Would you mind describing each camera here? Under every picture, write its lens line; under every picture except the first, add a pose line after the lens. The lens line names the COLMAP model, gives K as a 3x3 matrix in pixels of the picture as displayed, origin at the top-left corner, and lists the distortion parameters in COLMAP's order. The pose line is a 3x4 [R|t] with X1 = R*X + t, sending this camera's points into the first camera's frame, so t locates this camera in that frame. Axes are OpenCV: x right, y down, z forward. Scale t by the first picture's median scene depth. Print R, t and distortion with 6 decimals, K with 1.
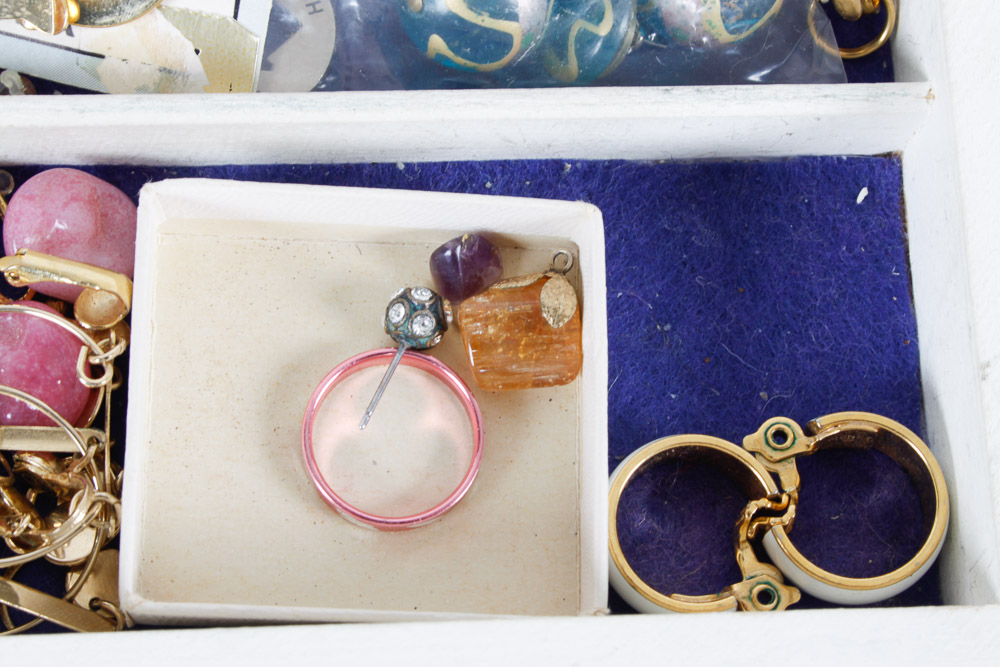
lens RADIAL K [[2286.8, 0, 498.8], [0, 2286.8, 341.8], [0, 0, 1]] dist [0.077841, 0.000000]
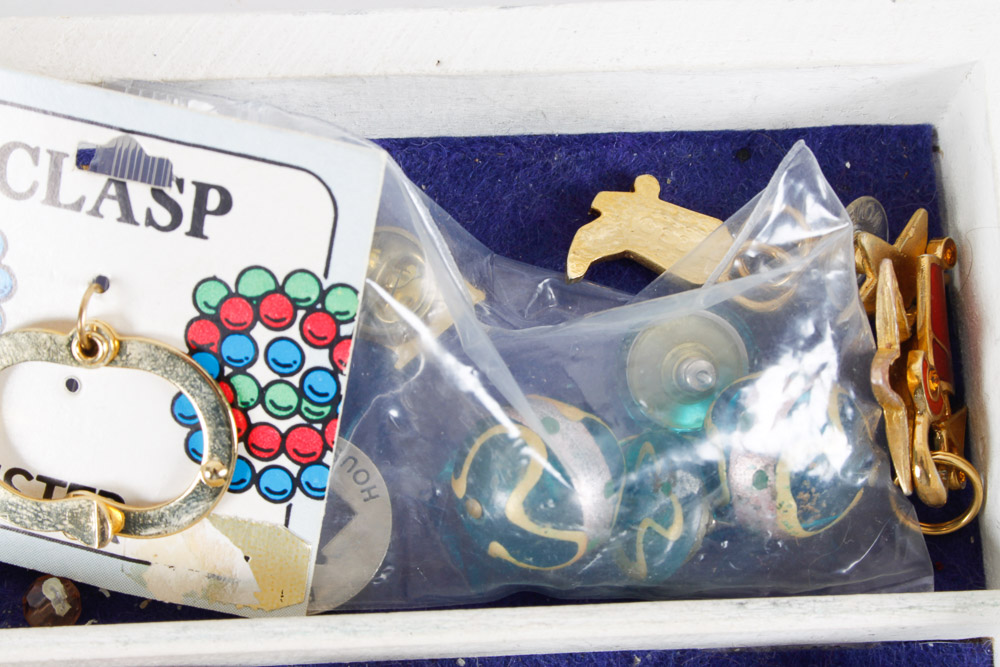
lens RADIAL K [[2286.8, 0, 499.8], [0, 2286.8, 336.5], [0, 0, 1]] dist [0.077841, 0.000000]
pose [[0.999422, -0.008940, -0.032792, 0.005743], [0.008716, 0.999938, -0.006990, -0.213174], [0.032853, 0.006700, 0.999438, 0.050592]]
